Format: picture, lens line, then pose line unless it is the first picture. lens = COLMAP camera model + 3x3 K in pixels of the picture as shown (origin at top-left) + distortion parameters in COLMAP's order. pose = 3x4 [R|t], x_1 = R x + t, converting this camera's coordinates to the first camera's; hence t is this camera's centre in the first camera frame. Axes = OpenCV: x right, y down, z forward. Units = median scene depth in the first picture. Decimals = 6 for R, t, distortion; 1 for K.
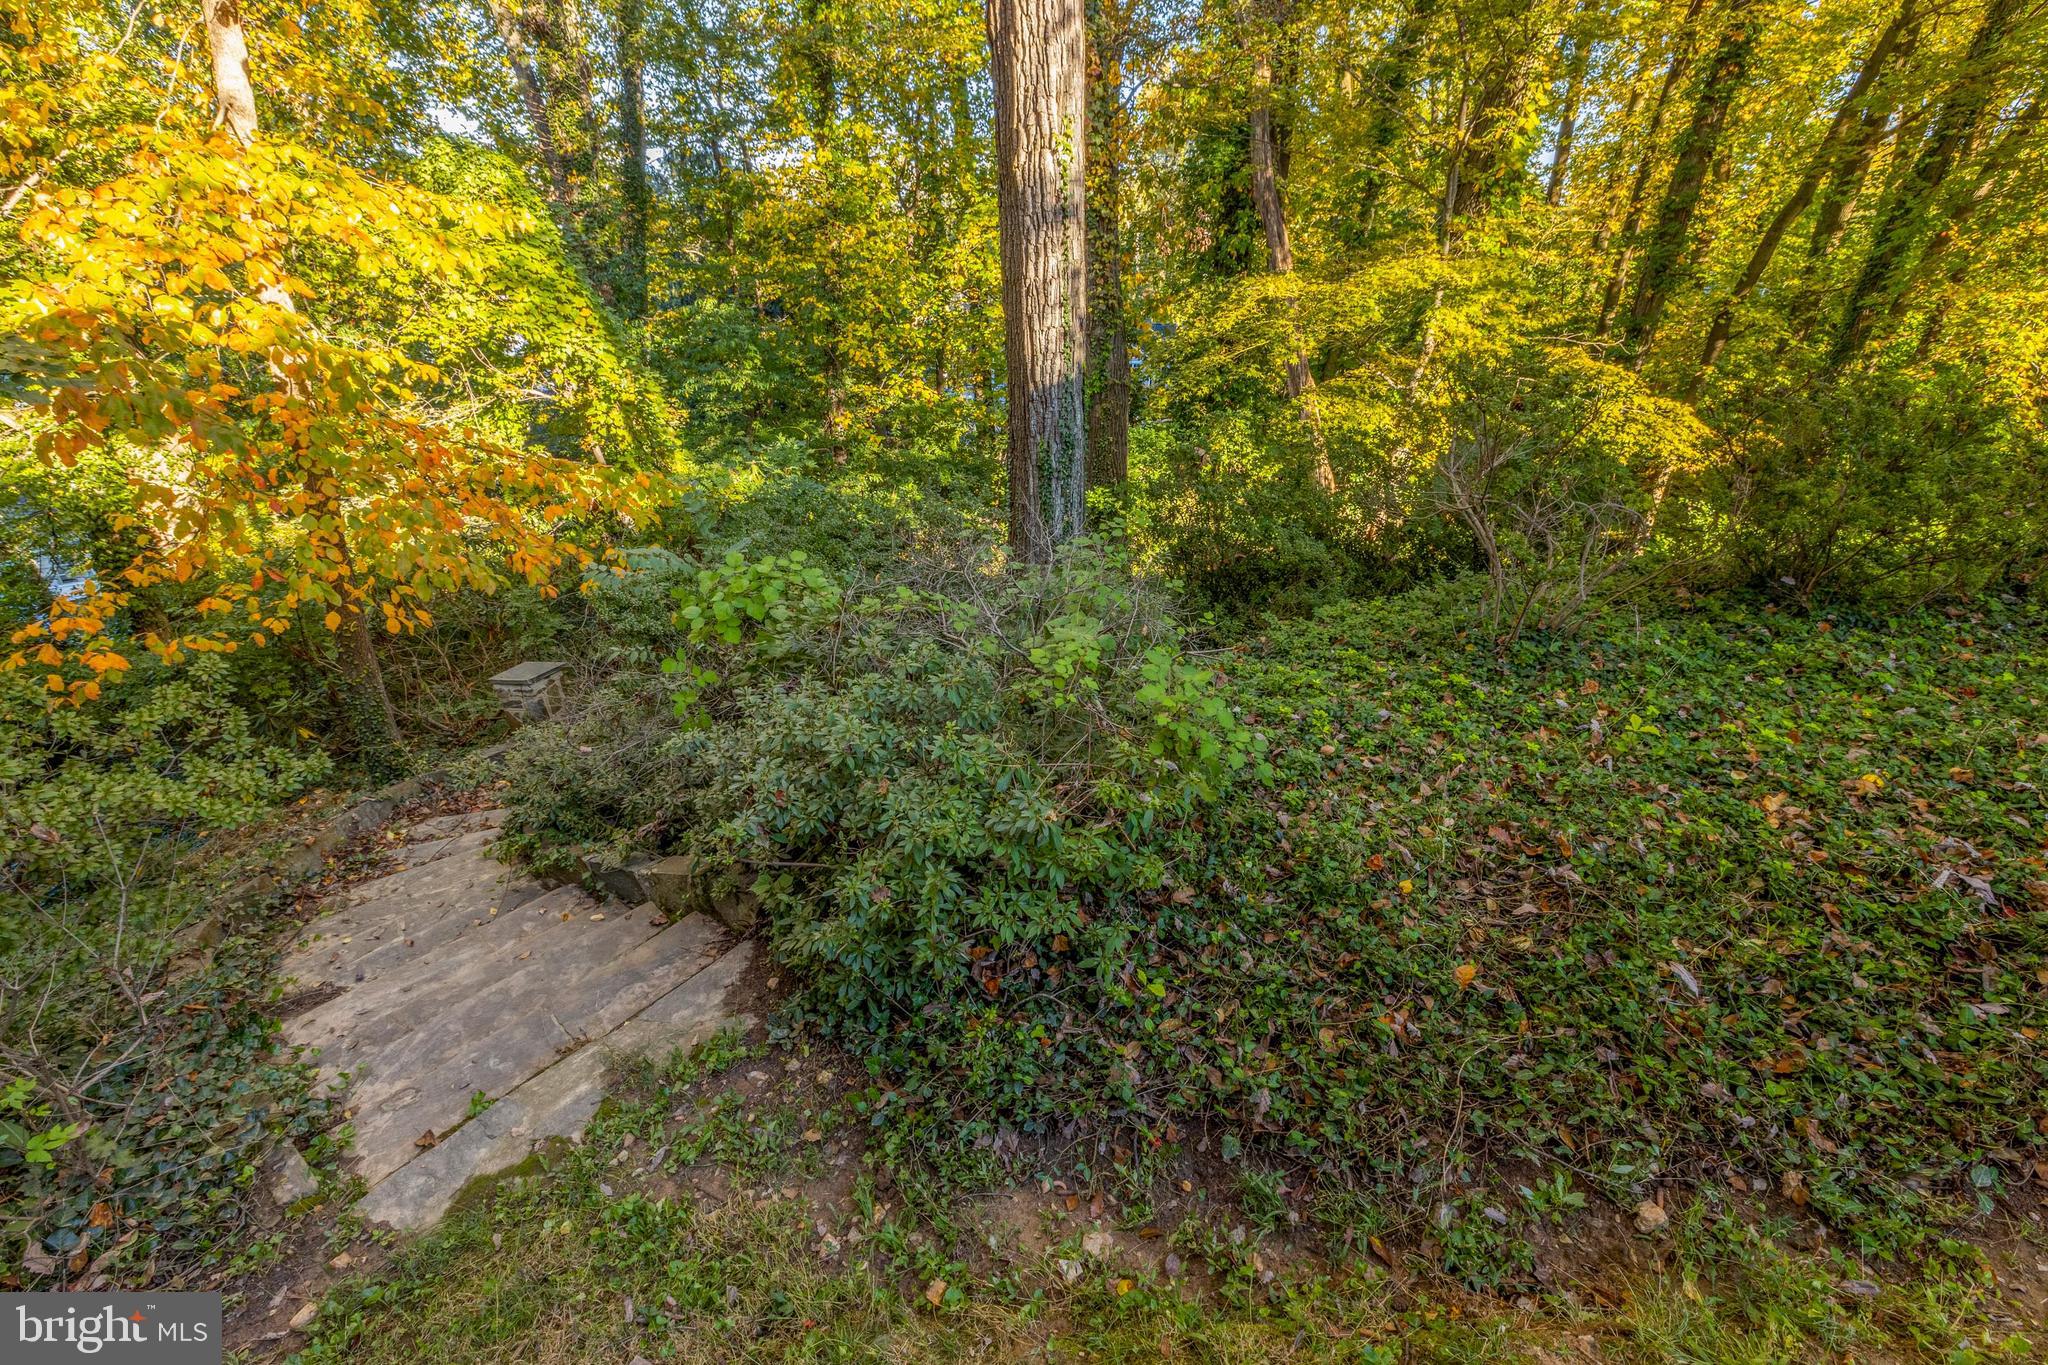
lens RADIAL K [[904.9, 0, 1024.0], [0, 904.9, 682.5], [0, 0, 1]] dist [0.001995, -0.000209]
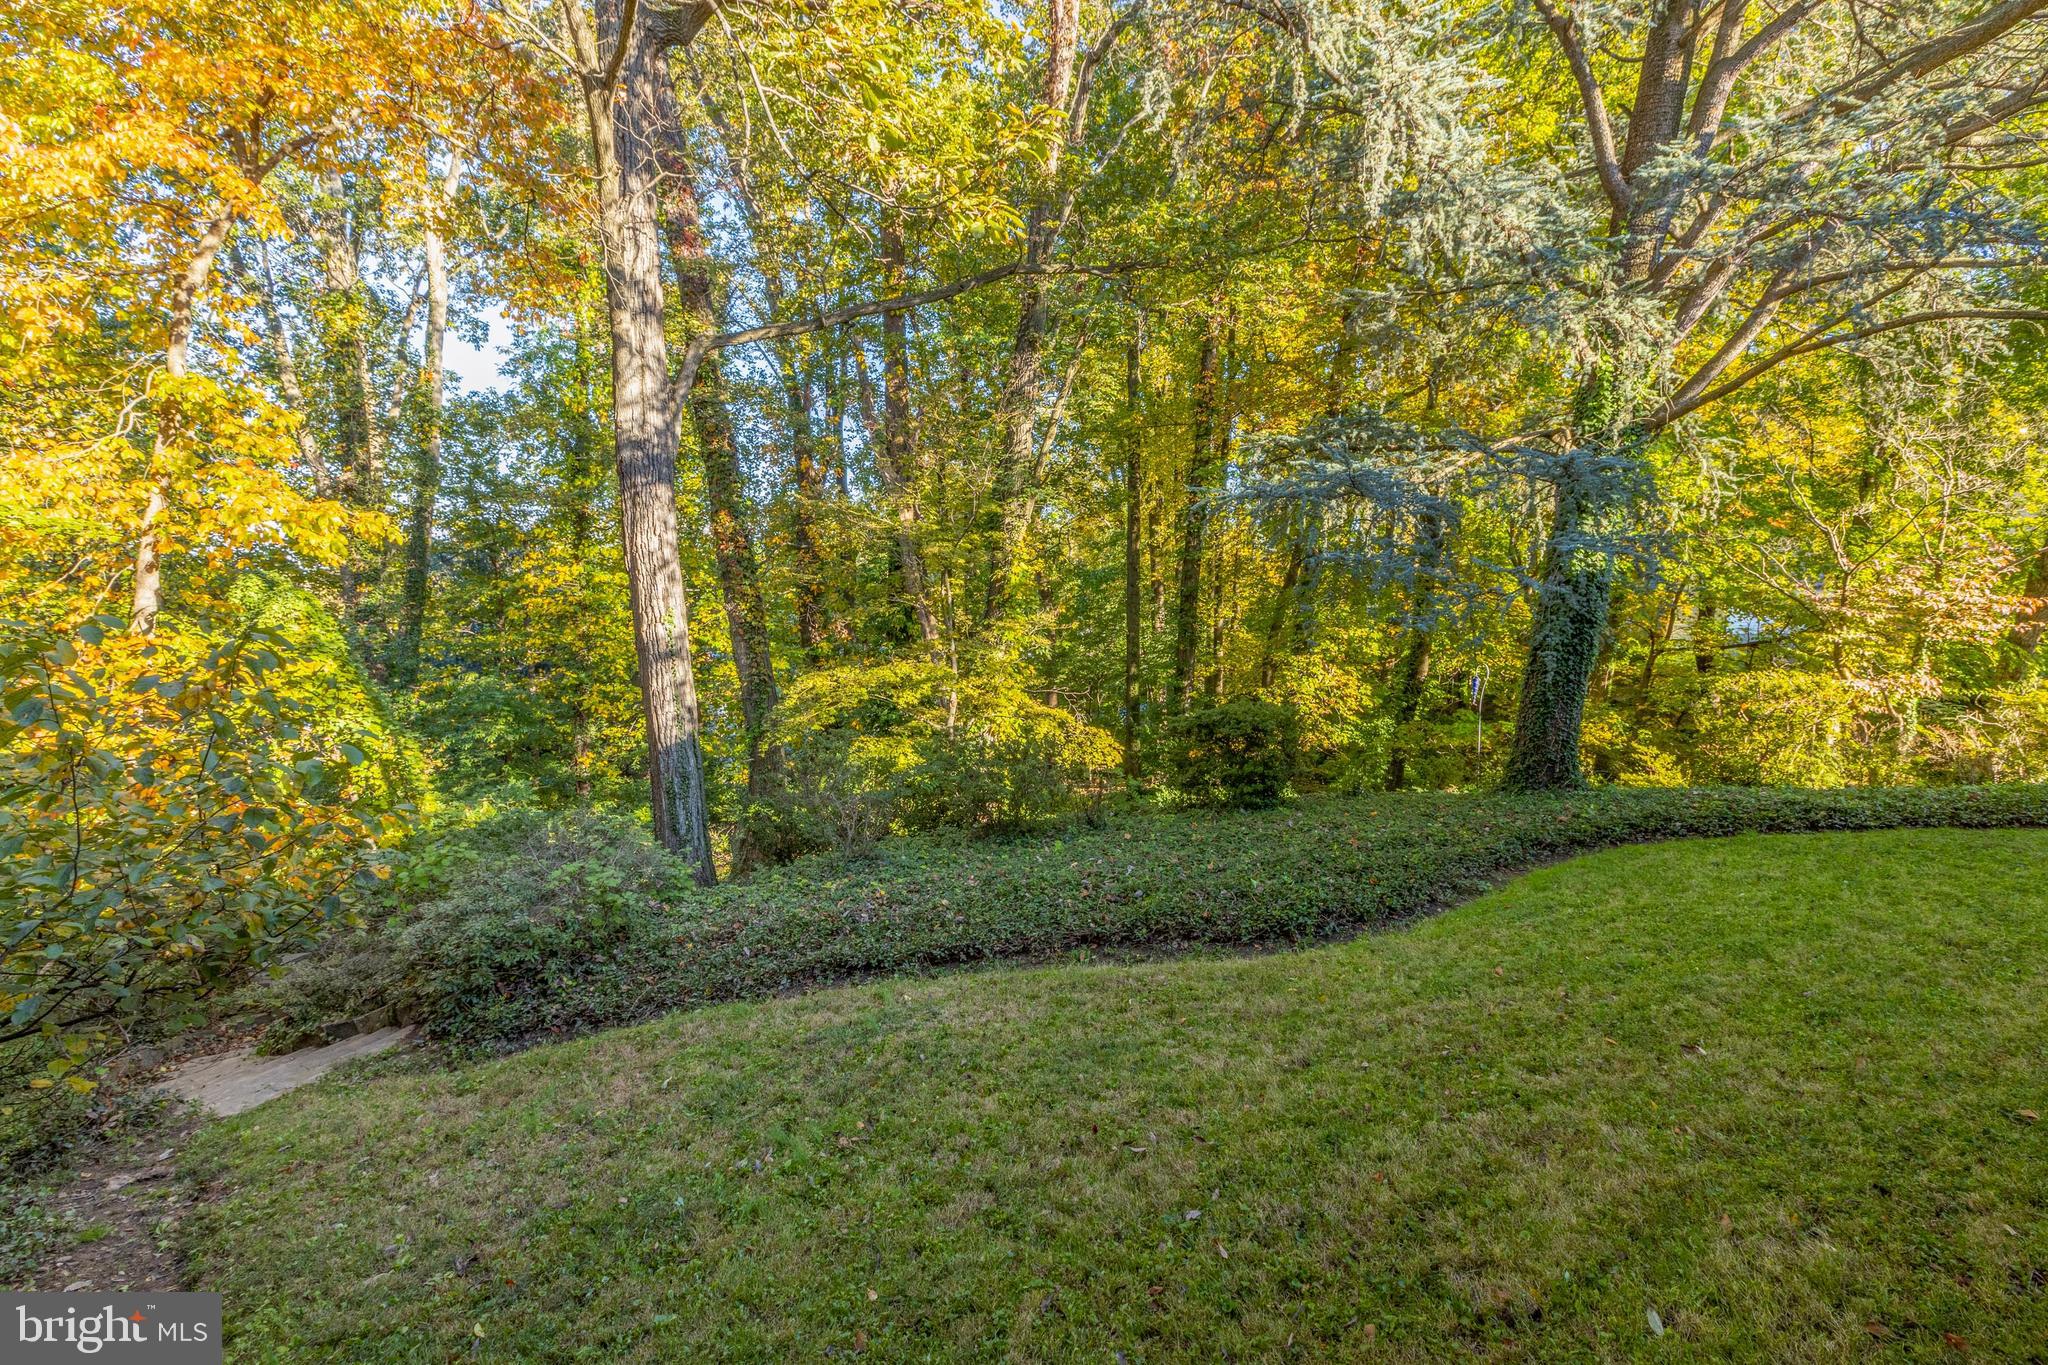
lens RADIAL K [[904.9, 0, 1024.0], [0, 904.9, 682.5], [0, 0, 1]] dist [0.001995, -0.000209]
pose [[0.976986, -0.034416, 0.210510, 0.173430], [0.102182, 0.941804, -0.320255, 0.089137], [-0.187237, 0.334395, 0.923646, -0.381595]]
